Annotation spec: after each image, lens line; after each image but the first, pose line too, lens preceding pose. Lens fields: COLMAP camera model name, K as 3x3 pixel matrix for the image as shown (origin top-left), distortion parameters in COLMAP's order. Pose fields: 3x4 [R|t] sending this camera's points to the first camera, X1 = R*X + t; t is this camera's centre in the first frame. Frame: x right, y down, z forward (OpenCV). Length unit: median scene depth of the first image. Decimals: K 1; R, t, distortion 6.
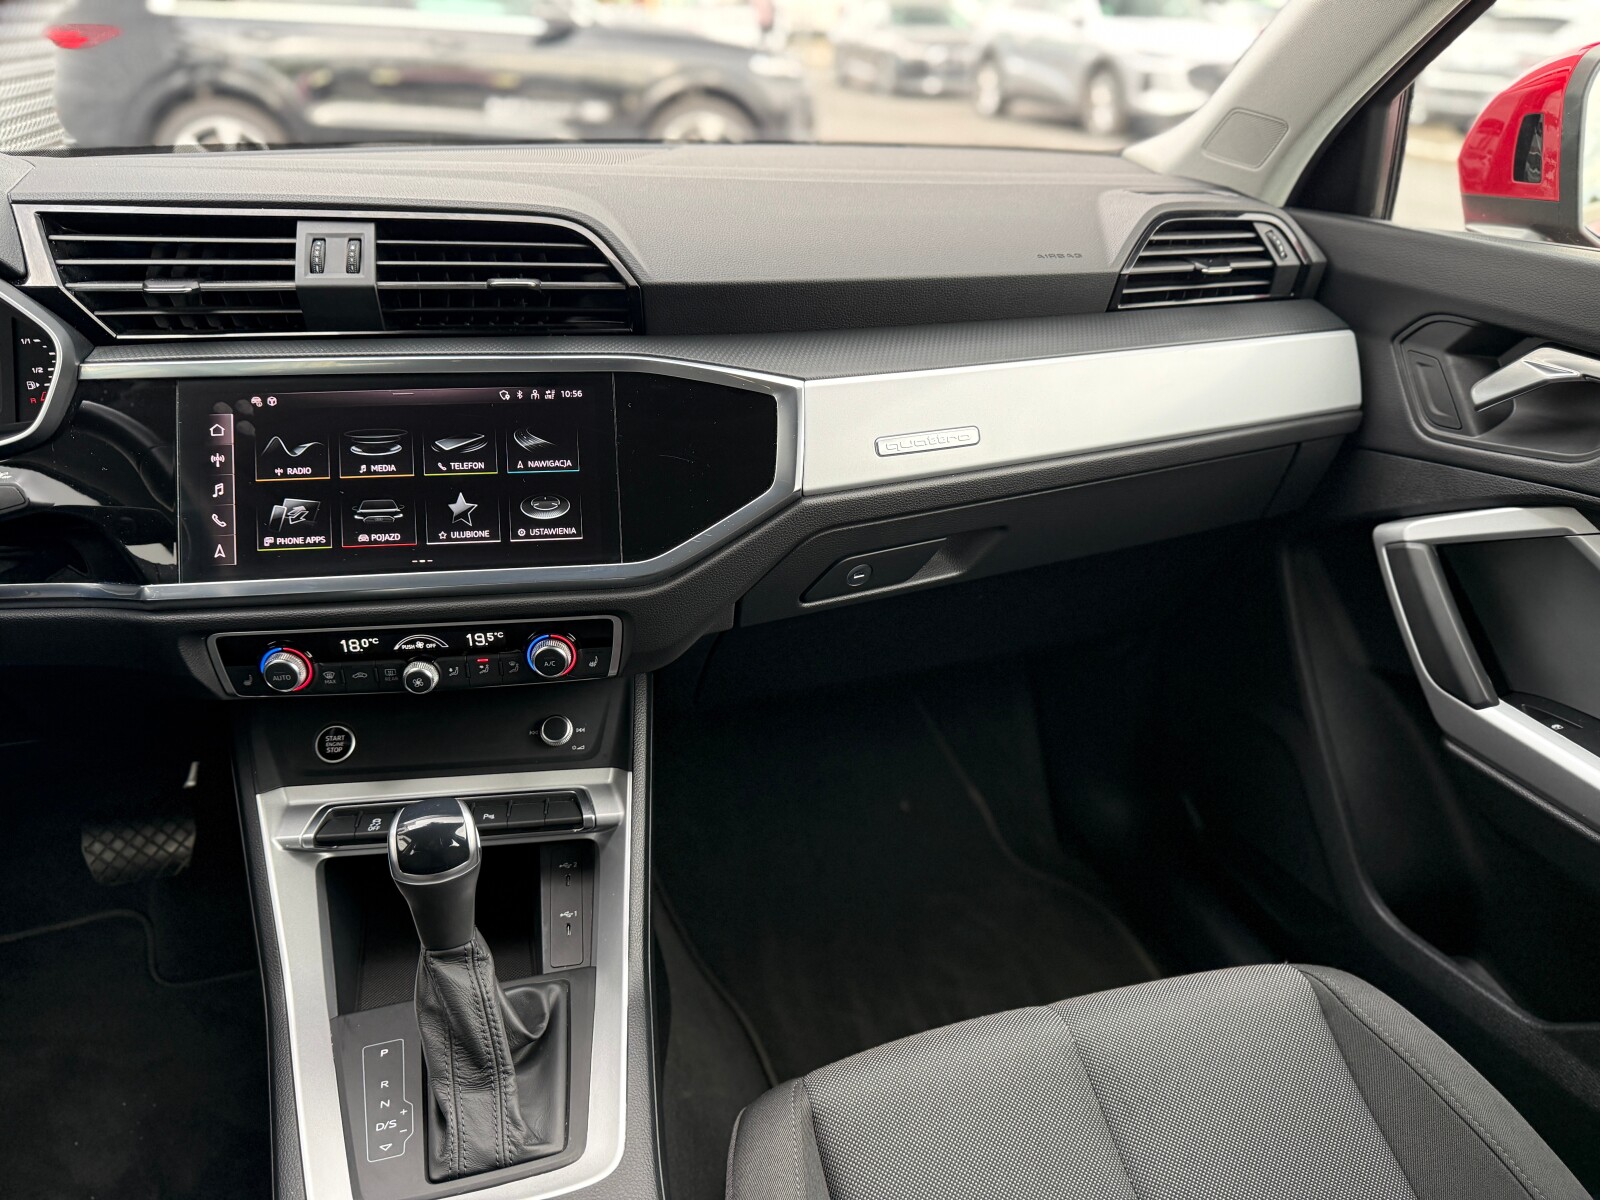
lens RADIAL K [[1129.3, 0, 816.6], [0, 1129.3, 603.6], [0, 0, 1]] dist [0.134169, -0.312578]
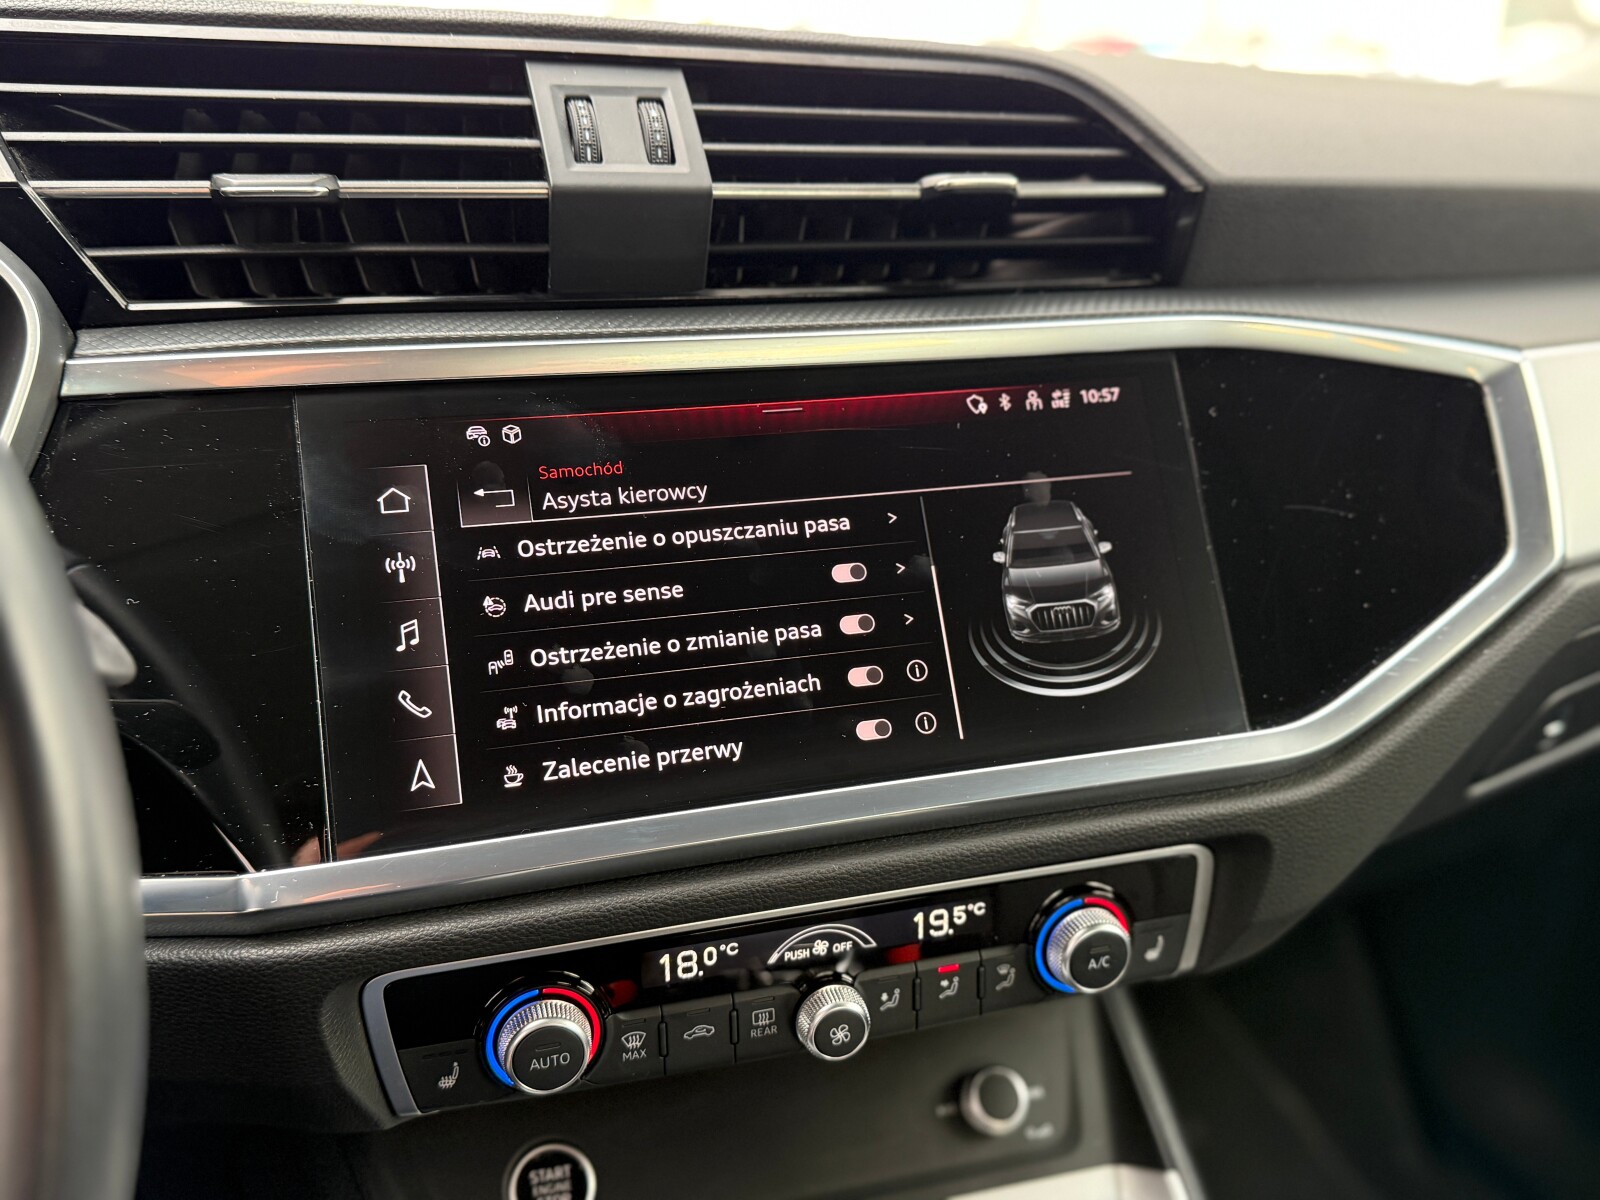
lens RADIAL K [[1455.2, 0, 797.8], [0, 1455.2, 604.3], [0, 0, 1]] dist [0.164641, -0.393610]
pose [[0.984001, -0.065641, 0.165631, -0.457150], [0.088655, 0.986786, -0.135622, -0.021272], [-0.154540, 0.148136, 0.976818, 0.418435]]
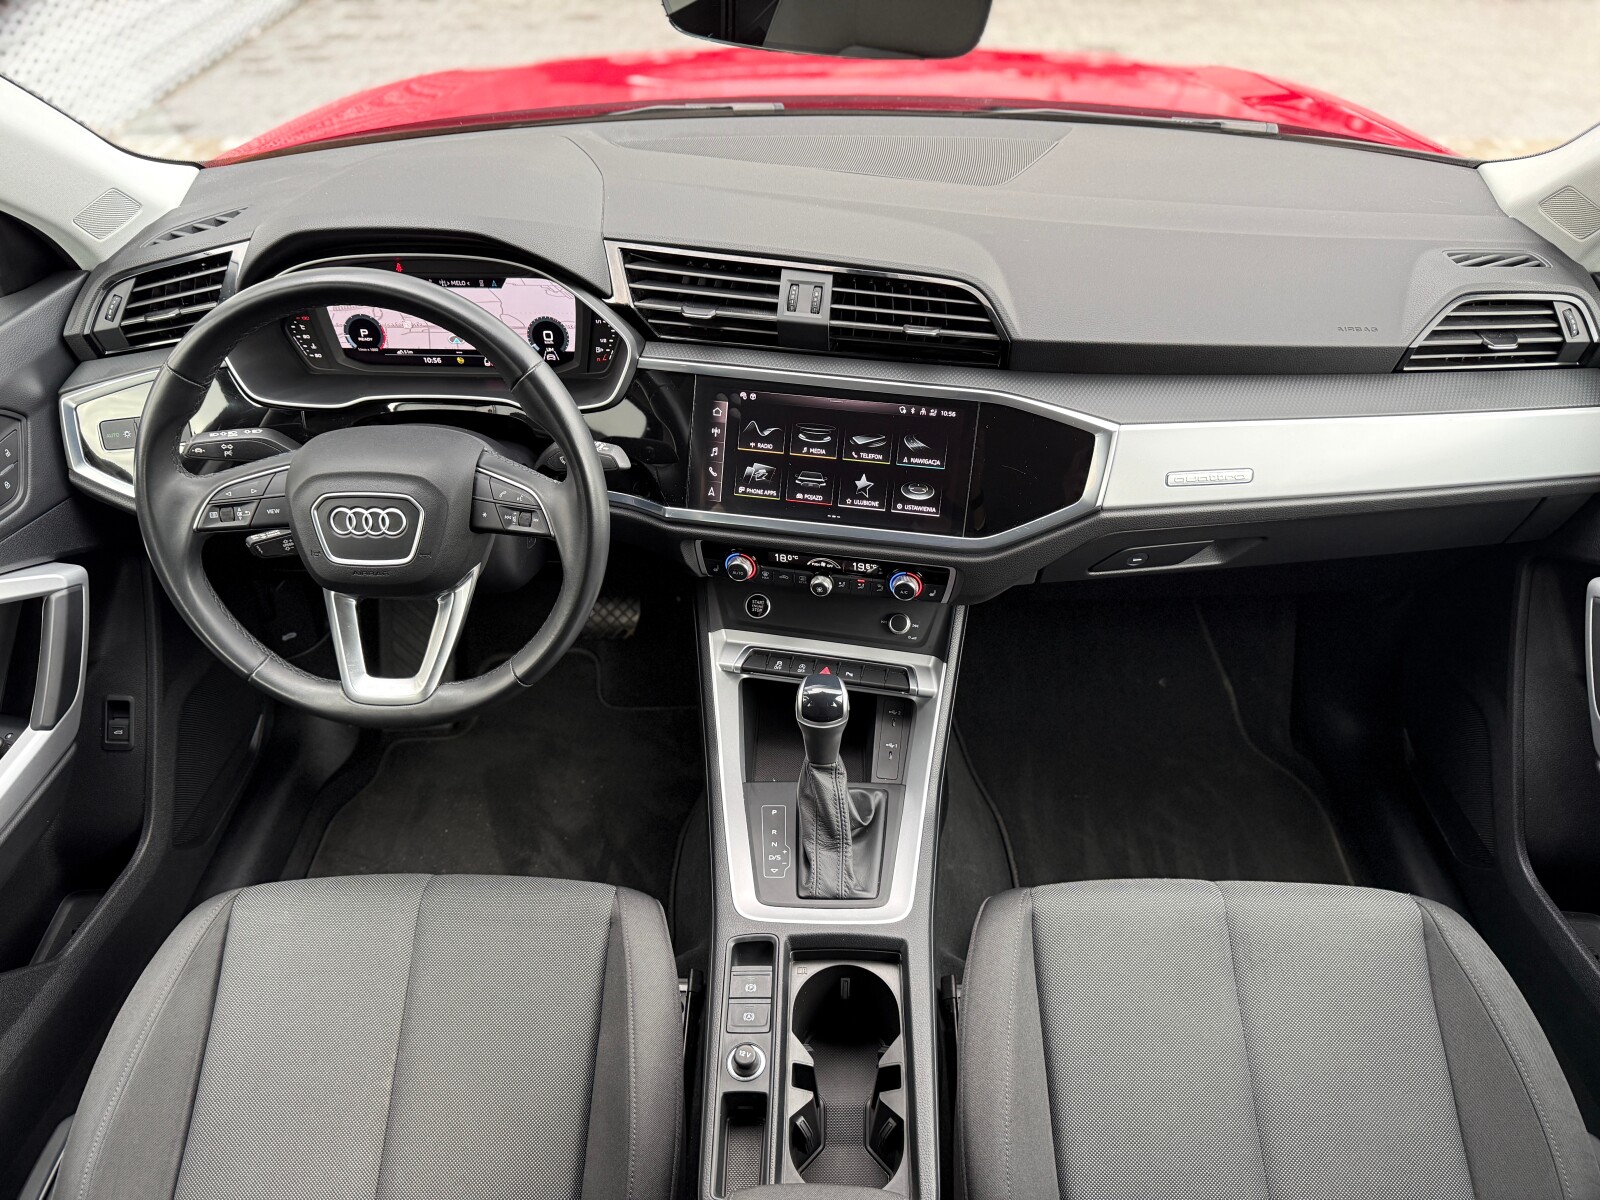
lens RADIAL K [[1125.2, 0, 802.0], [0, 1125.2, 610.7], [0, 0, 1]] dist [0.146547, -0.234968]
pose [[0.950266, 0.183709, -0.251488, 0.012218], [-0.121976, 0.962524, 0.242216, -0.269348], [0.286561, -0.199494, 0.937062, -0.427826]]
